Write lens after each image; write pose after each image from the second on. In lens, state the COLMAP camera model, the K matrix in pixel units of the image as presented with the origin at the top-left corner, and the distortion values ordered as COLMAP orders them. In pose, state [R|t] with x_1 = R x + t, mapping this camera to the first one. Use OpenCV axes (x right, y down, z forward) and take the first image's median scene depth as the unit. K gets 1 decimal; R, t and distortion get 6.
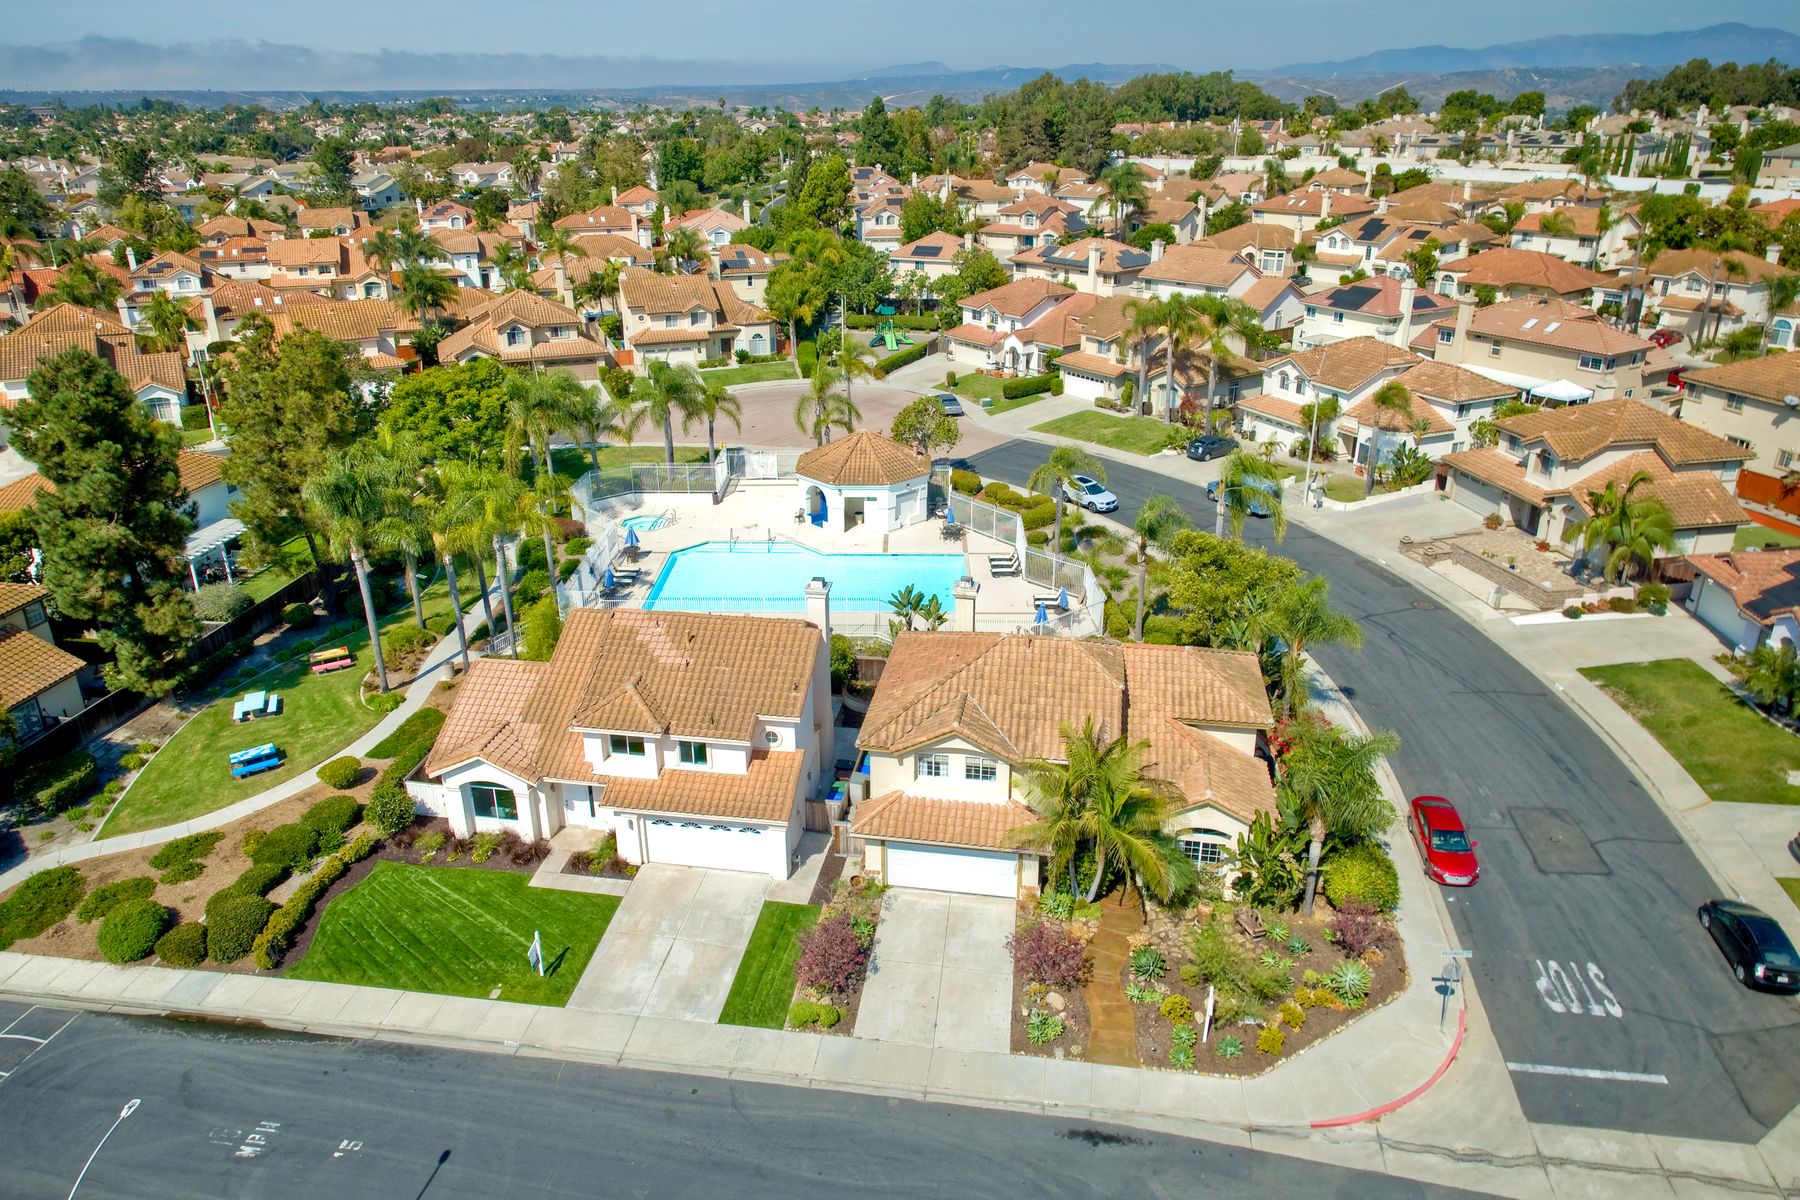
lens RADIAL K [[1244.1, 0, 886.3], [0, 1244.1, 592.2], [0, 0, 1]] dist [0.008922, -0.002486]
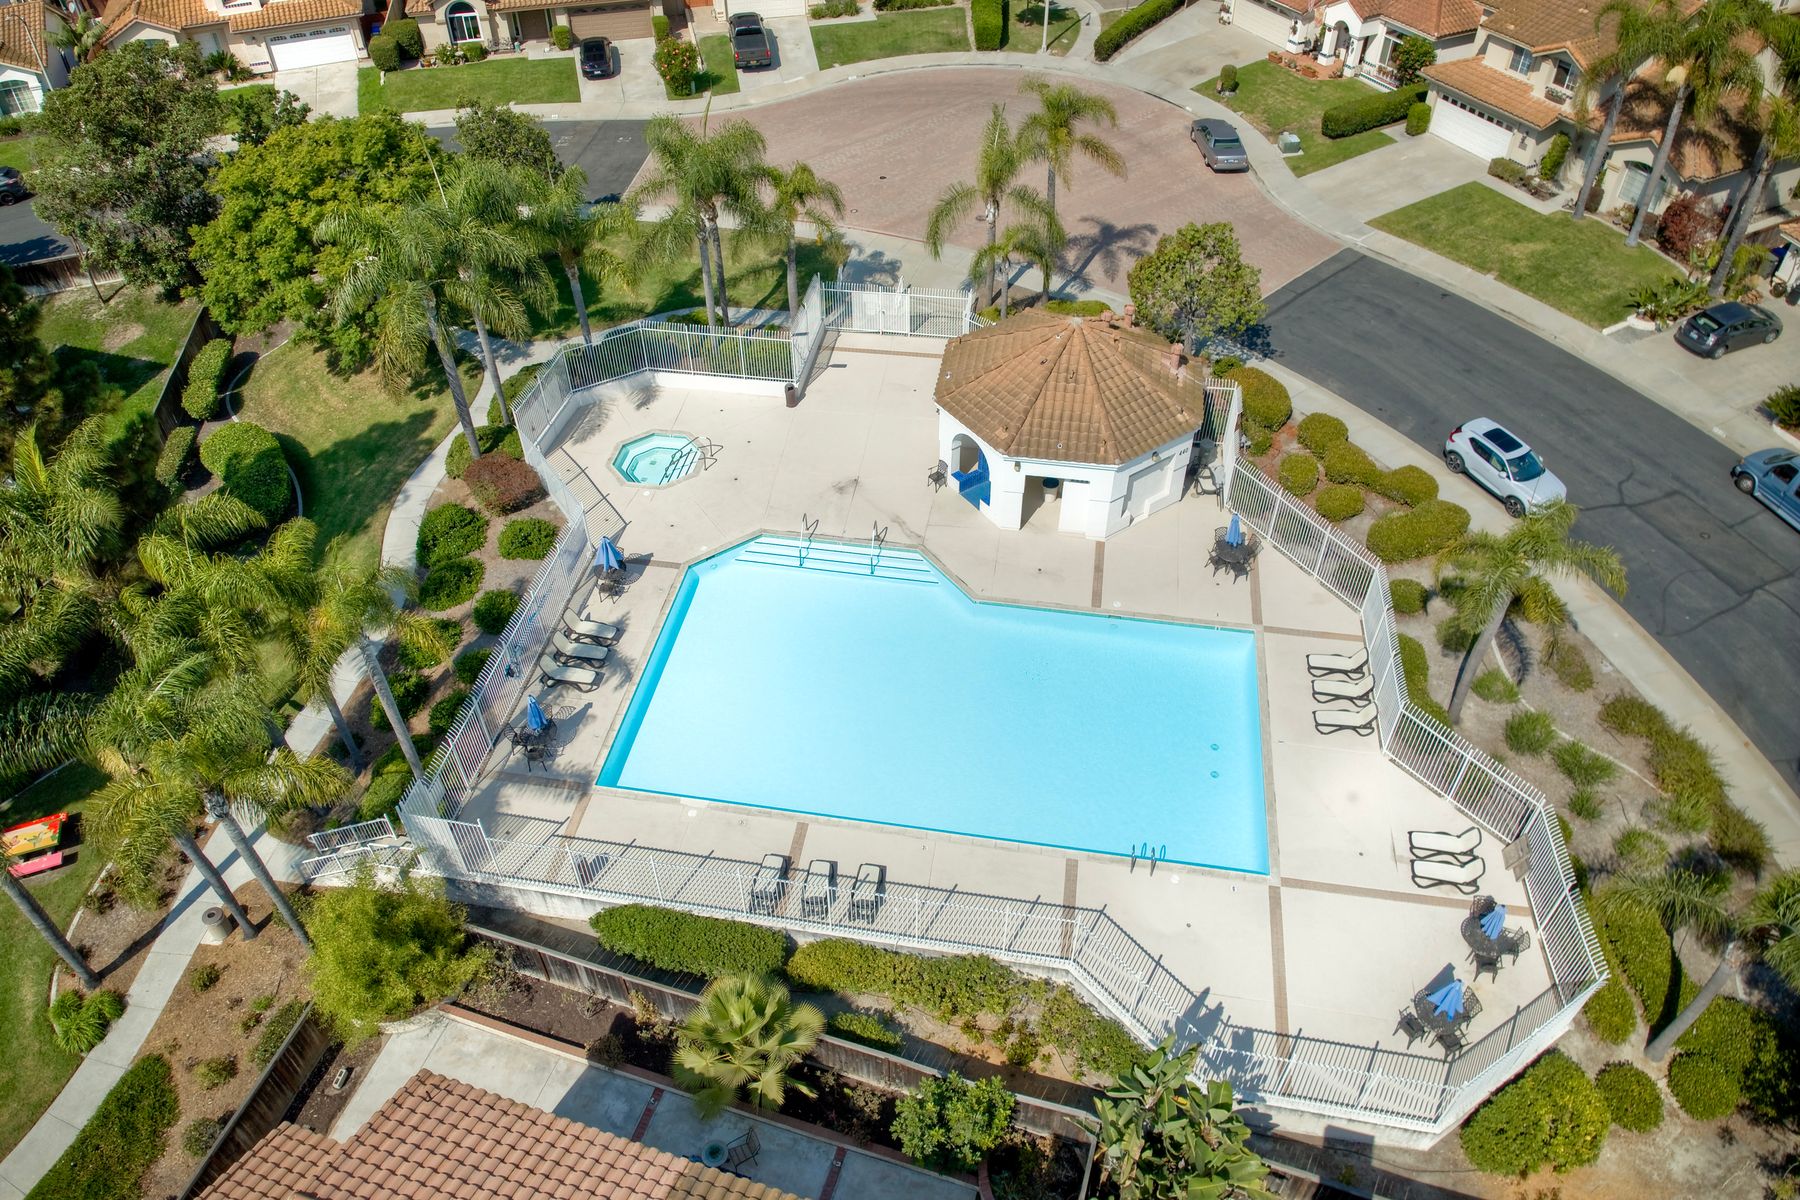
lens RADIAL K [[1246.4, 0, 883.5], [0, 1246.4, 594.6], [0, 0, 1]] dist [-0.038144, -0.022740]
pose [[0.989403, 0.094359, -0.110354, -0.049444], [-0.048095, 0.930120, 0.364093, -0.342736], [0.136998, -0.354927, 0.924802, 0.816749]]
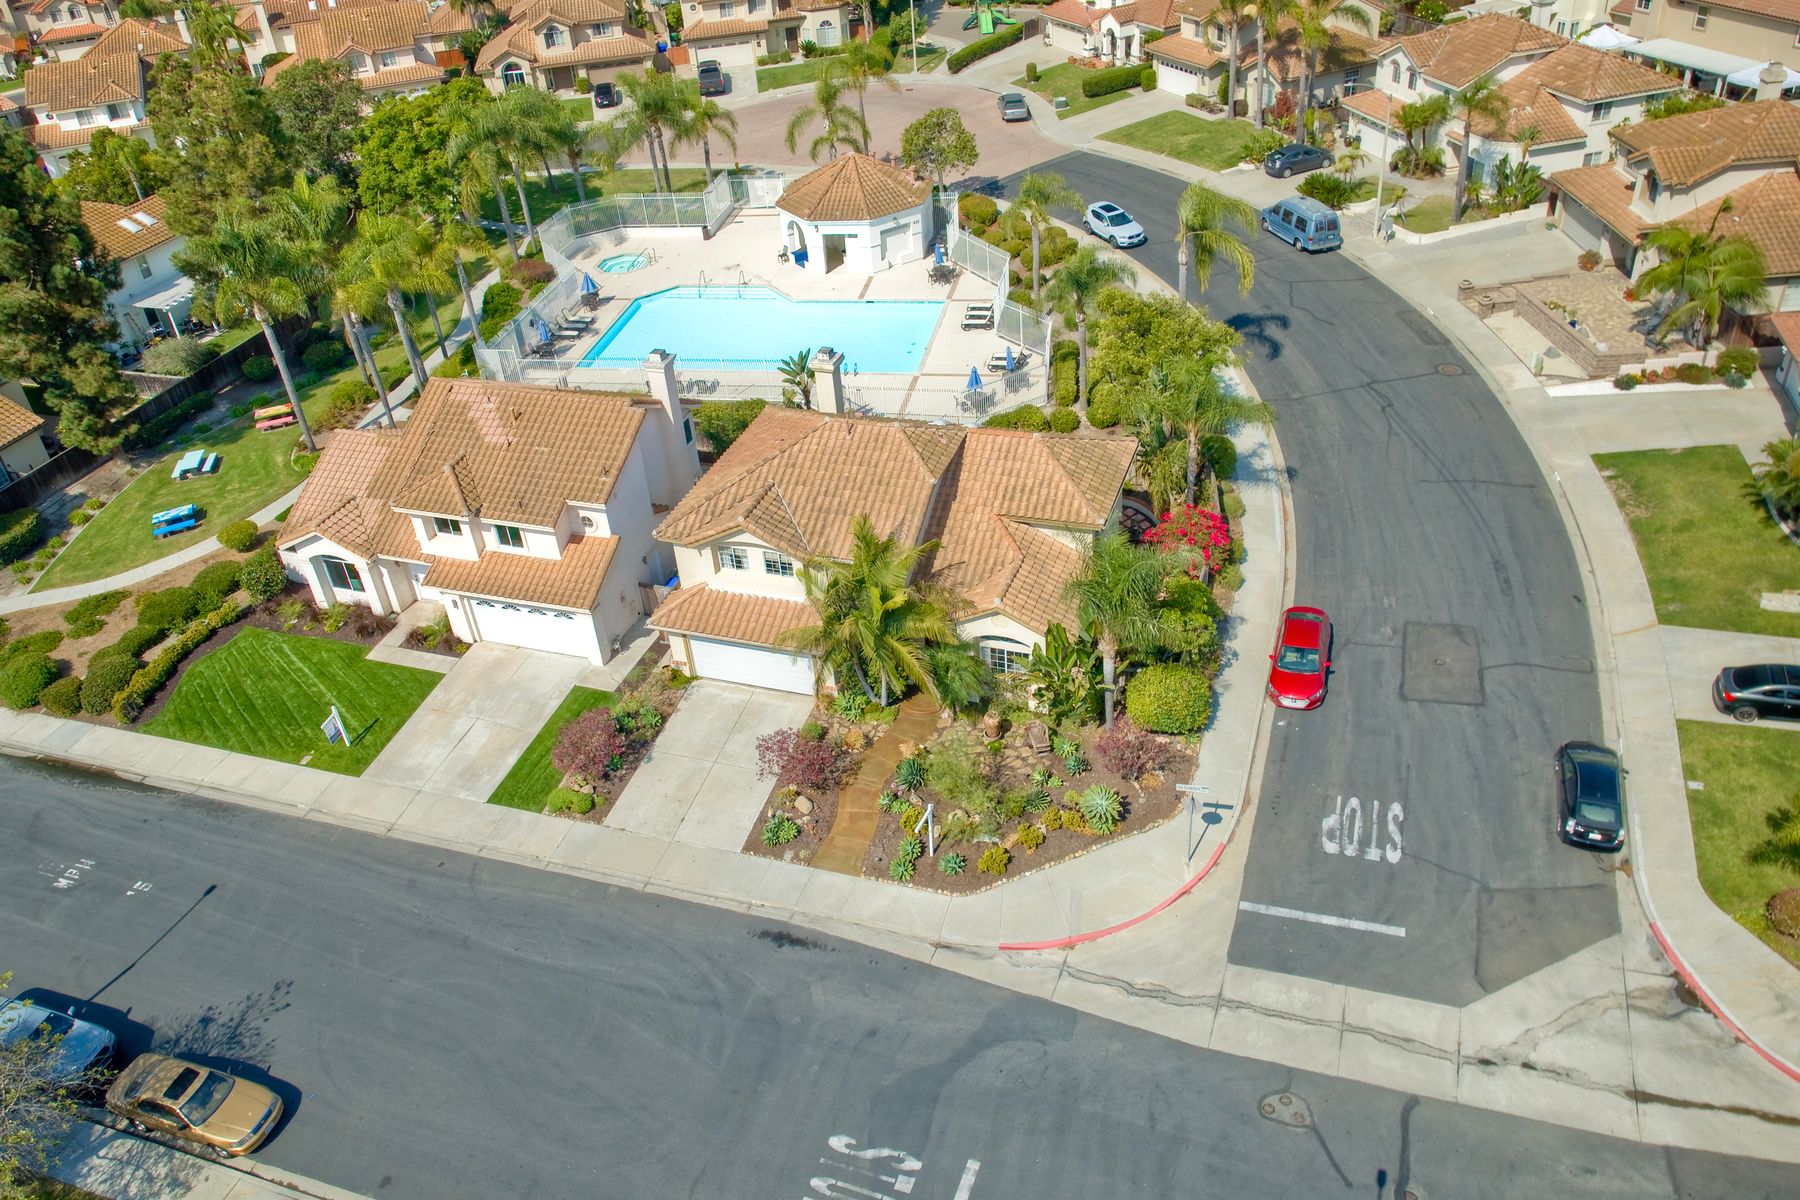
lens RADIAL K [[1384.6, 0, 878.7], [0, 1384.6, 604.2], [0, 0, 1]] dist [0.002508, -0.023295]
pose [[0.980818, 0.041545, -0.190449, 0.333285], [0.001161, 0.975761, 0.218834, -0.055615], [0.194925, -0.214857, 0.956996, -0.002411]]
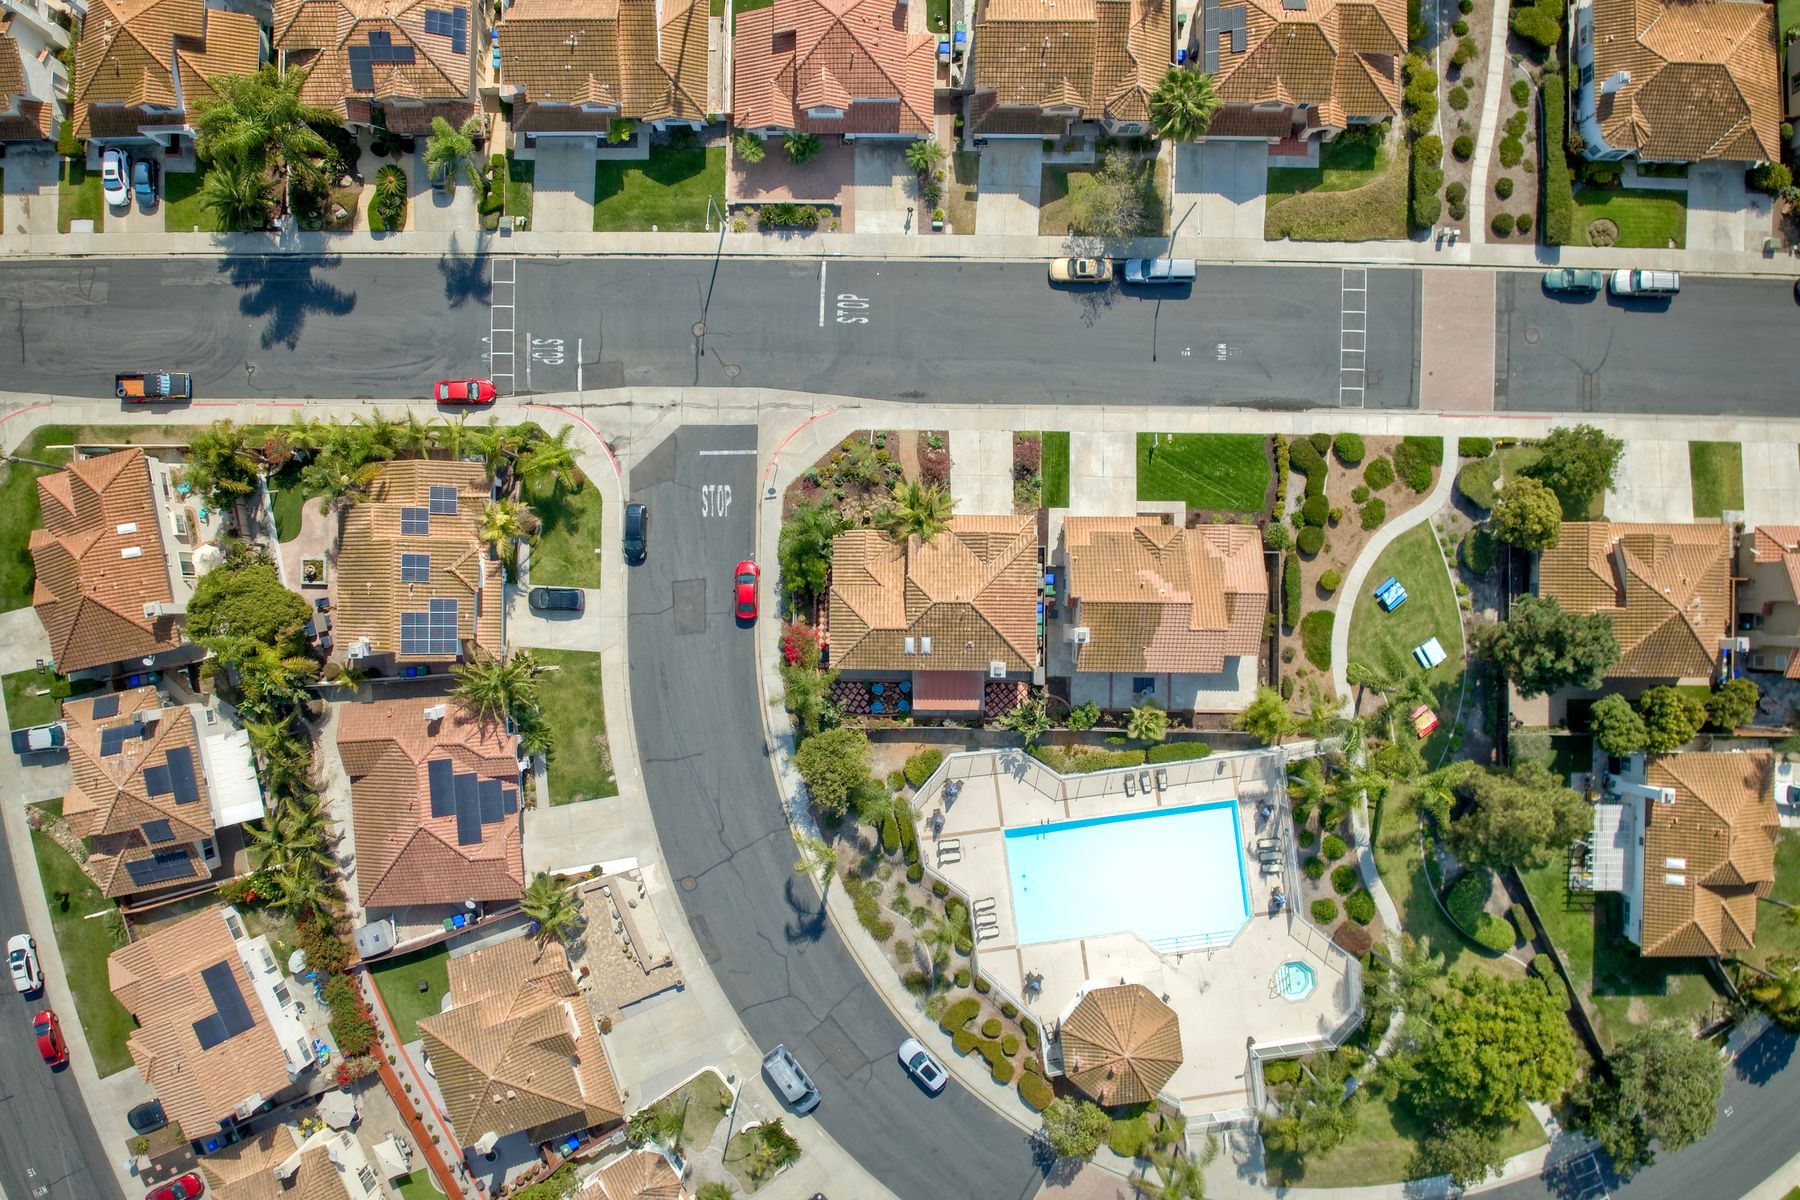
lens RADIAL K [[1315.2, 0, 898.3], [0, 1315.2, 596.5], [0, 0, 1]] dist [-0.042663, -0.005254]
pose [[-0.987542, 0.156074, 0.020020, 0.160621], [-0.036655, -0.351904, 0.935318, -1.792618], [0.153024, 0.922932, 0.353241, 0.289081]]
